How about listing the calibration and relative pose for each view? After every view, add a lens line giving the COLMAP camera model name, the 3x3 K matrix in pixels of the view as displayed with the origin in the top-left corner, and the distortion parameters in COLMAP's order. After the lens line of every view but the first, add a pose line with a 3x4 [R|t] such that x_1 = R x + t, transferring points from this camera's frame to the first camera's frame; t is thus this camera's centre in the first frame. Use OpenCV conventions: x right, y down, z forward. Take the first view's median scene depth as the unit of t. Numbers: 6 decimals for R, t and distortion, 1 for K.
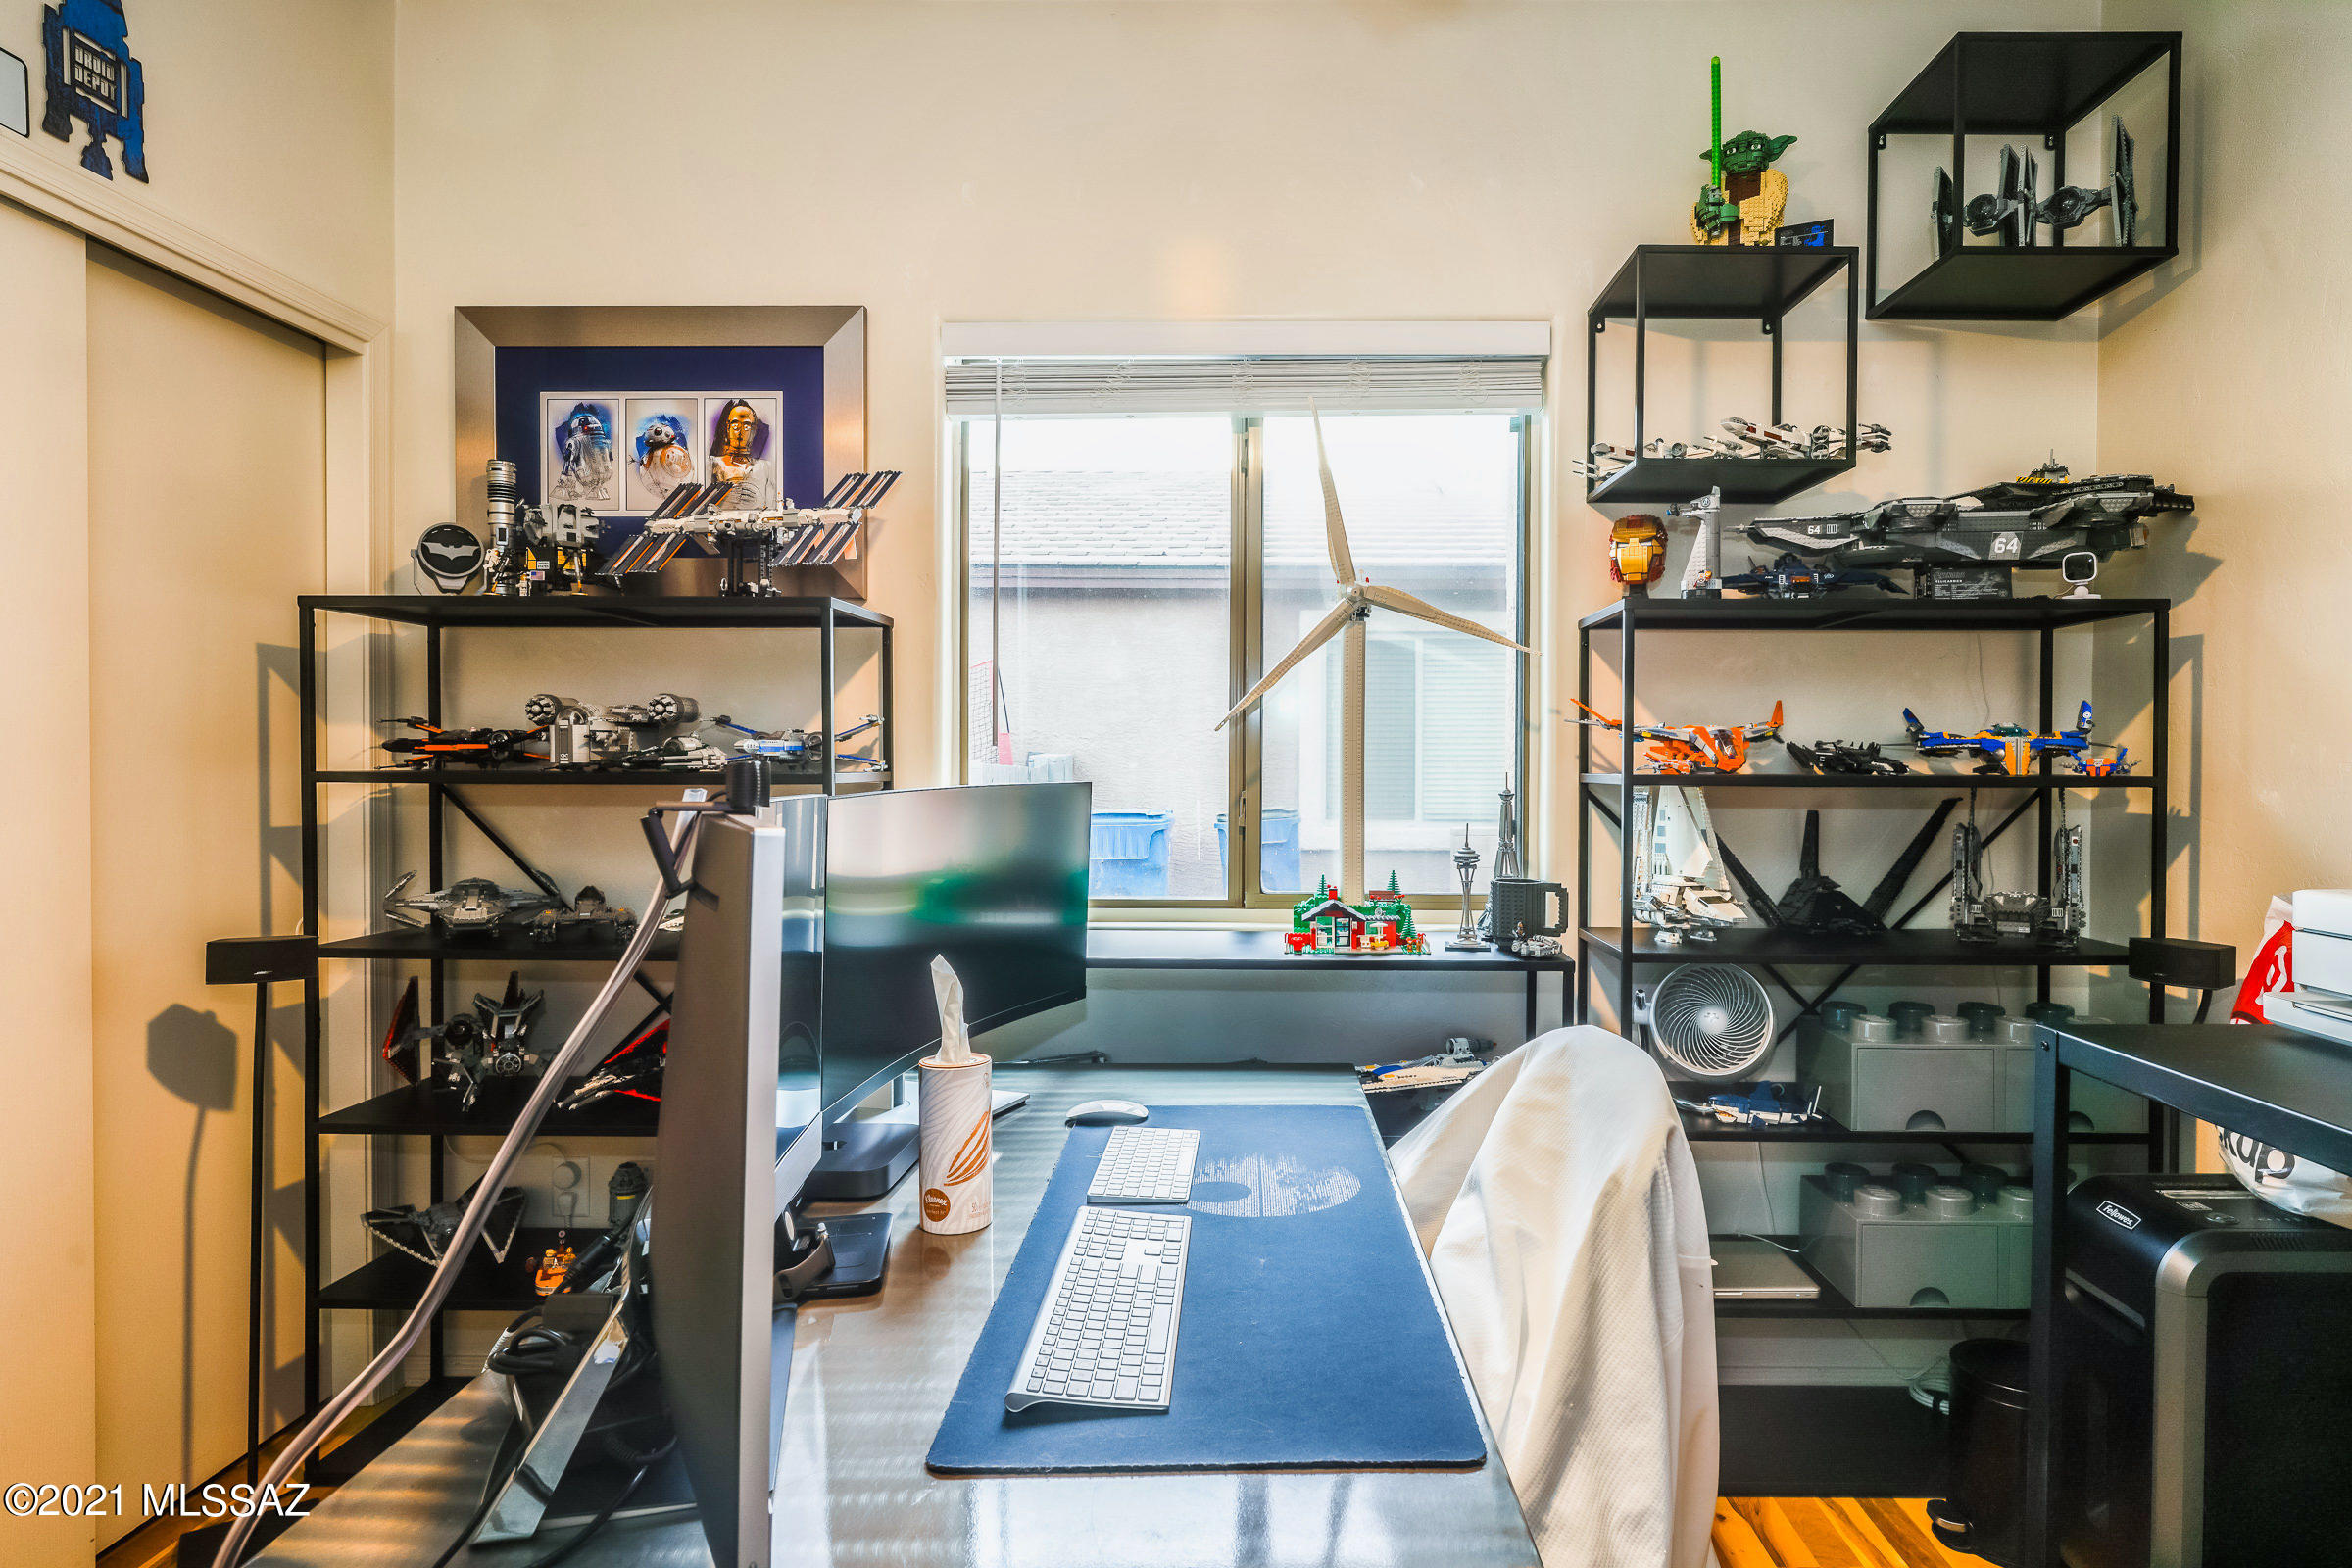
lens RADIAL K [[1325.2, 0, 1181.3], [0, 1325.2, 777.7], [0, 0, 1]] dist [0.001778, -0.006104]
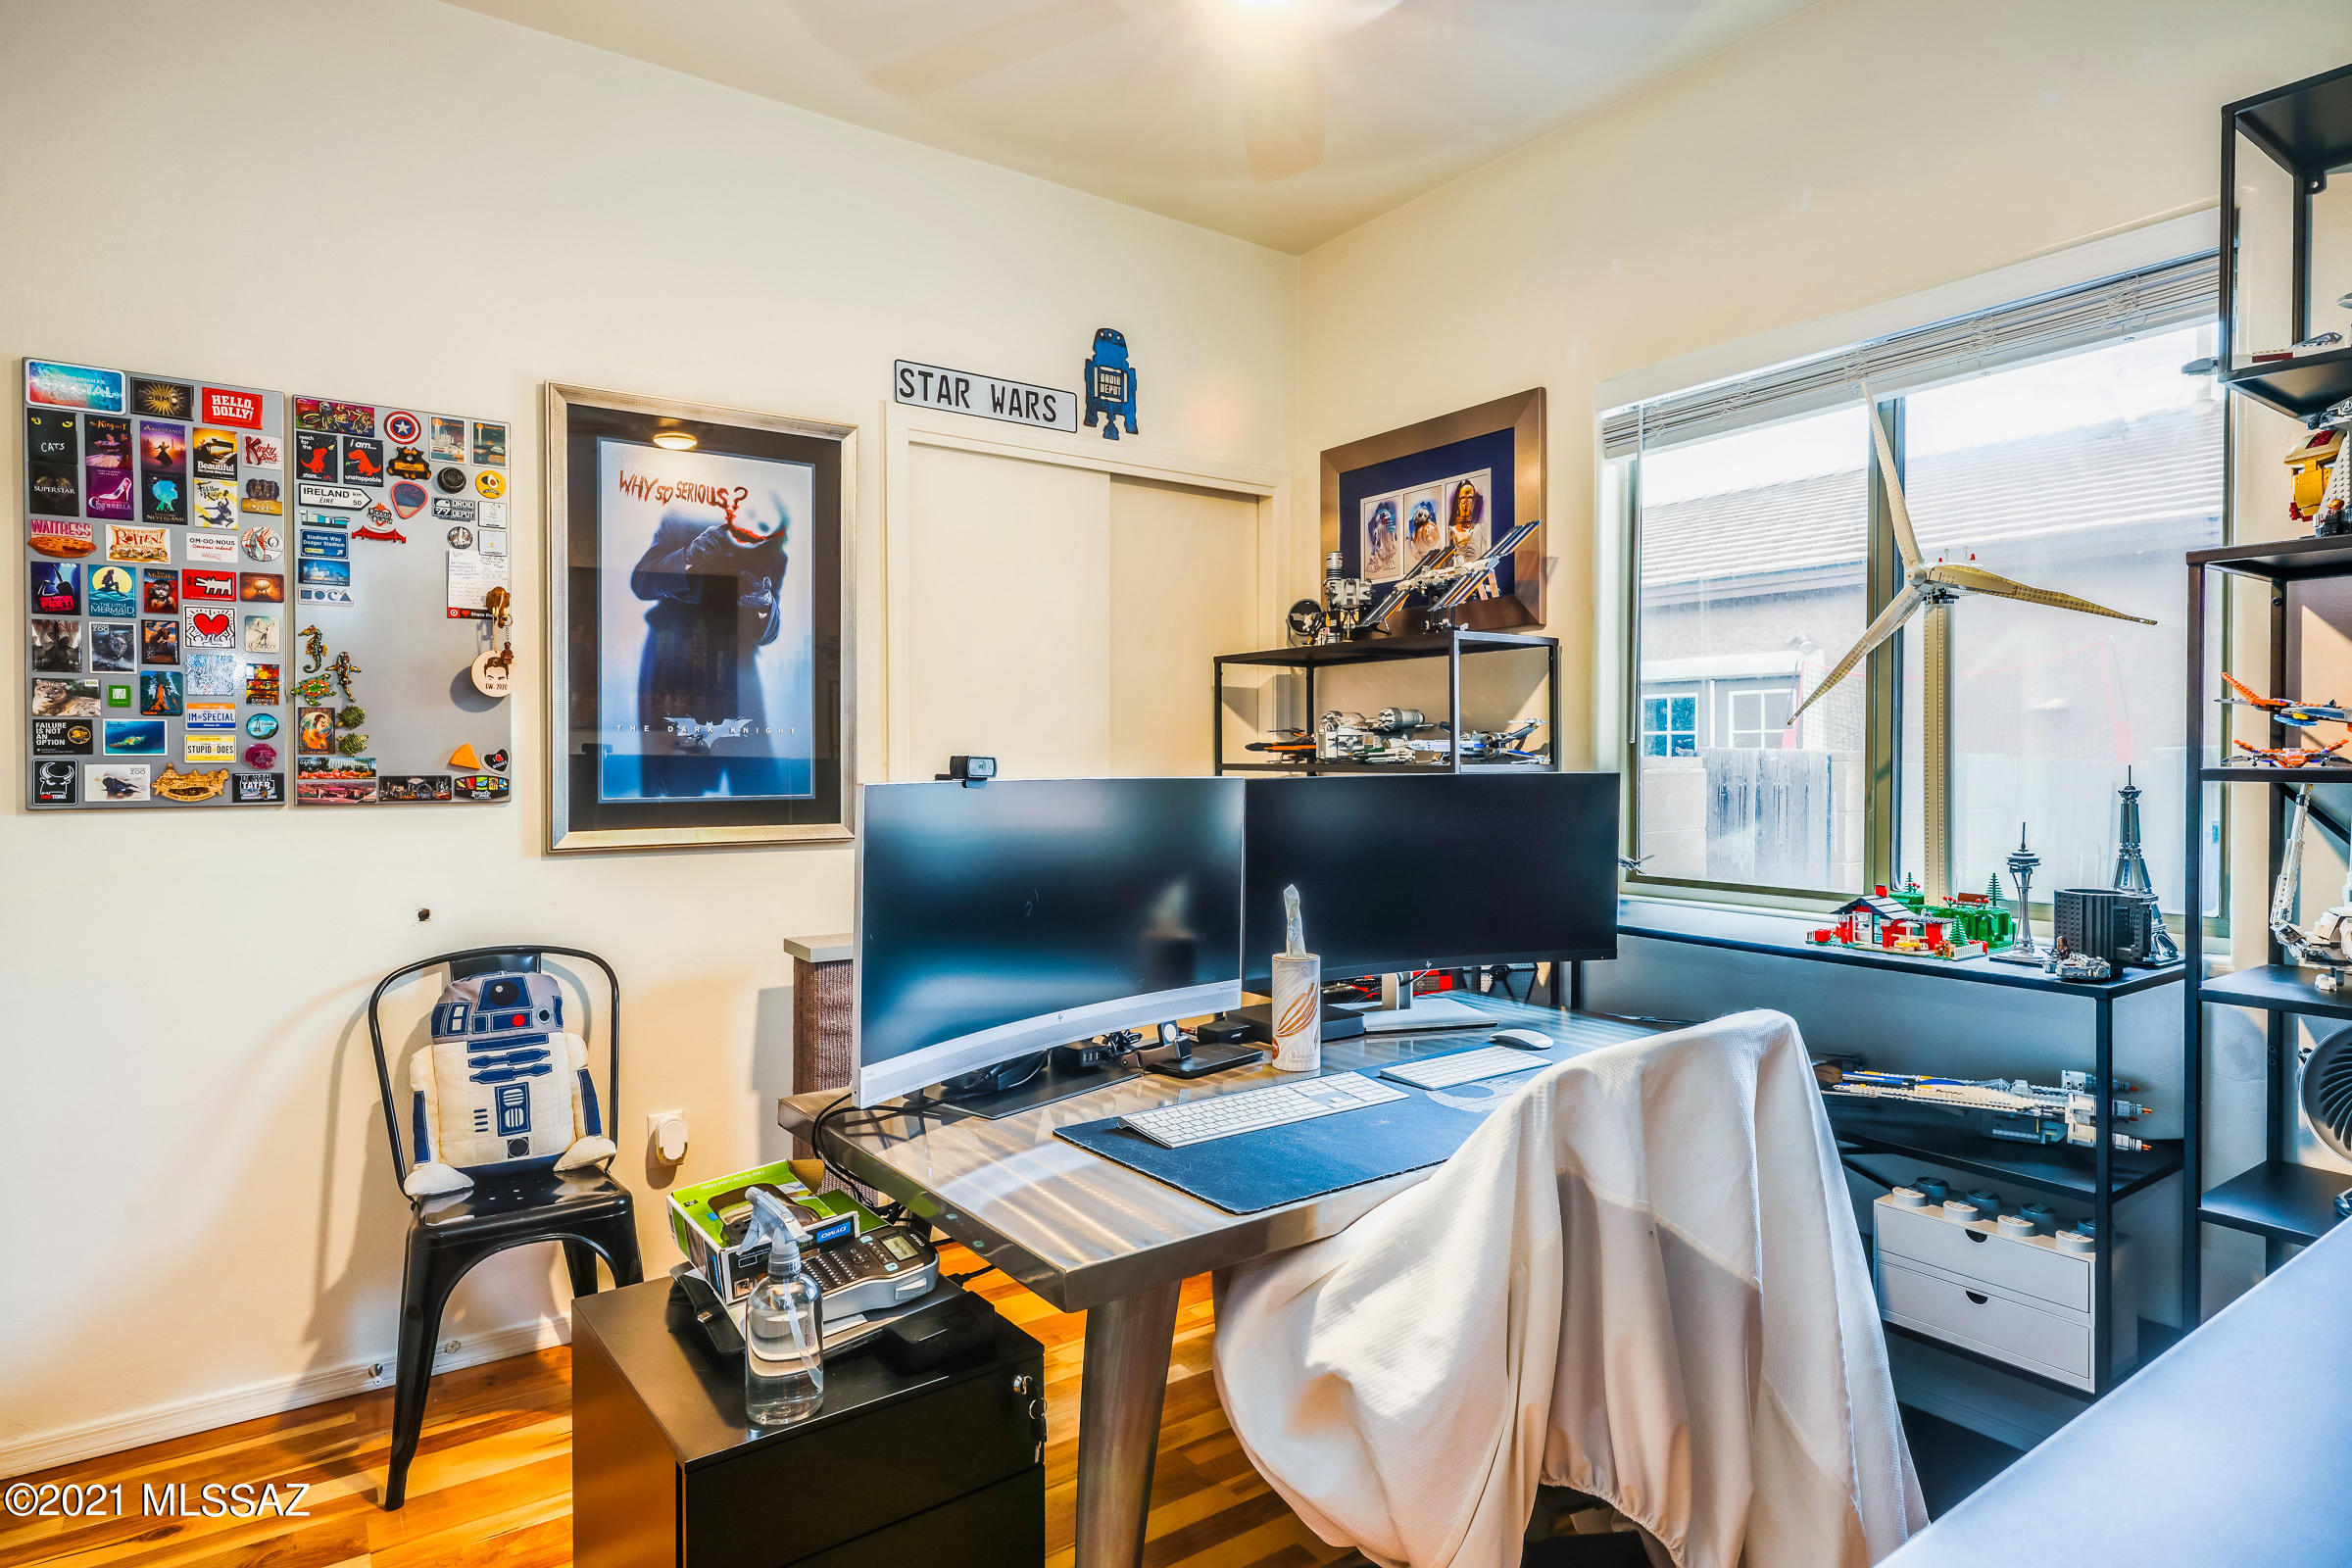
lens RADIAL K [[1283.9, 0, 1181.1], [0, 1283.9, 776.3], [0, 0, 1]] dist [-0.000493, 0.000515]
pose [[0.575332, 0.010802, -0.817848, 0.552391], [-0.006167, 0.999942, 0.008869, -0.001129], [0.817896, -0.000059, 0.575365, 0.036763]]
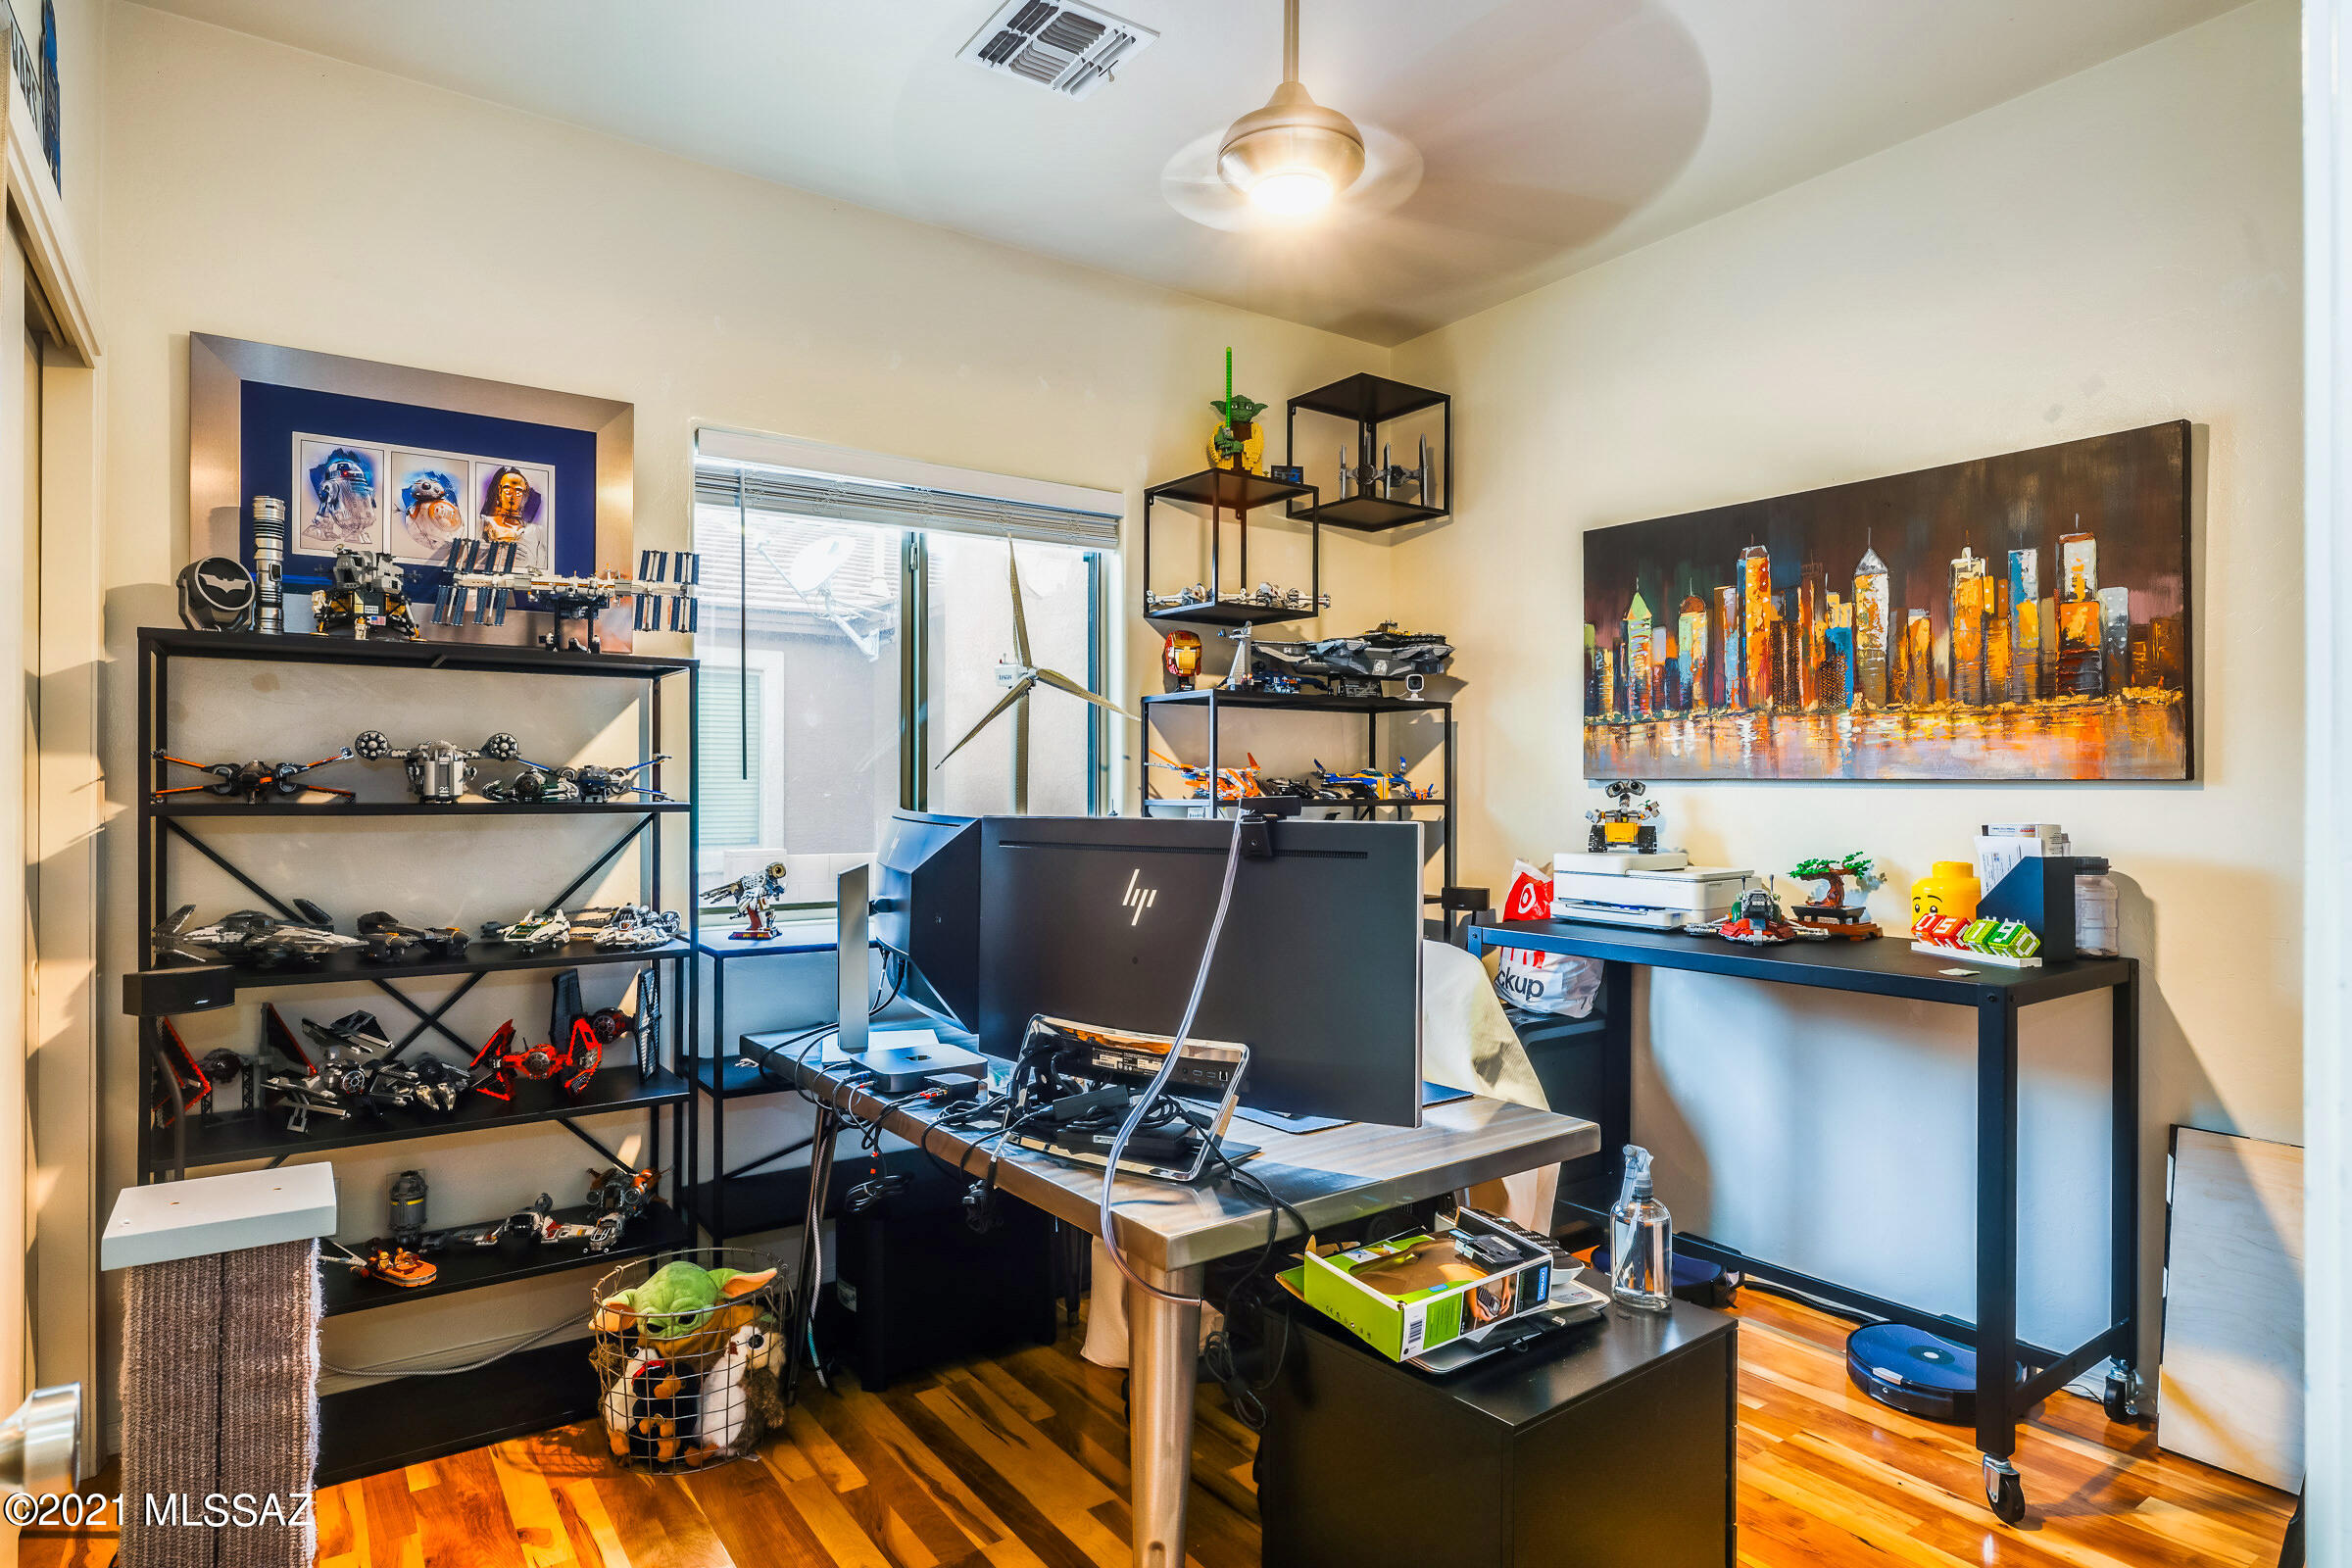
lens RADIAL K [[1271.3, 0, 1185.3], [0, 1271.3, 779.7], [0, 0, 1]] dist [-0.002748, 0.000755]
pose [[0.815845, 0.003810, 0.578258, -0.490152], [0.010299, 0.999724, -0.021117, 0.004176], [-0.578179, 0.023184, 0.815580, -0.188345]]
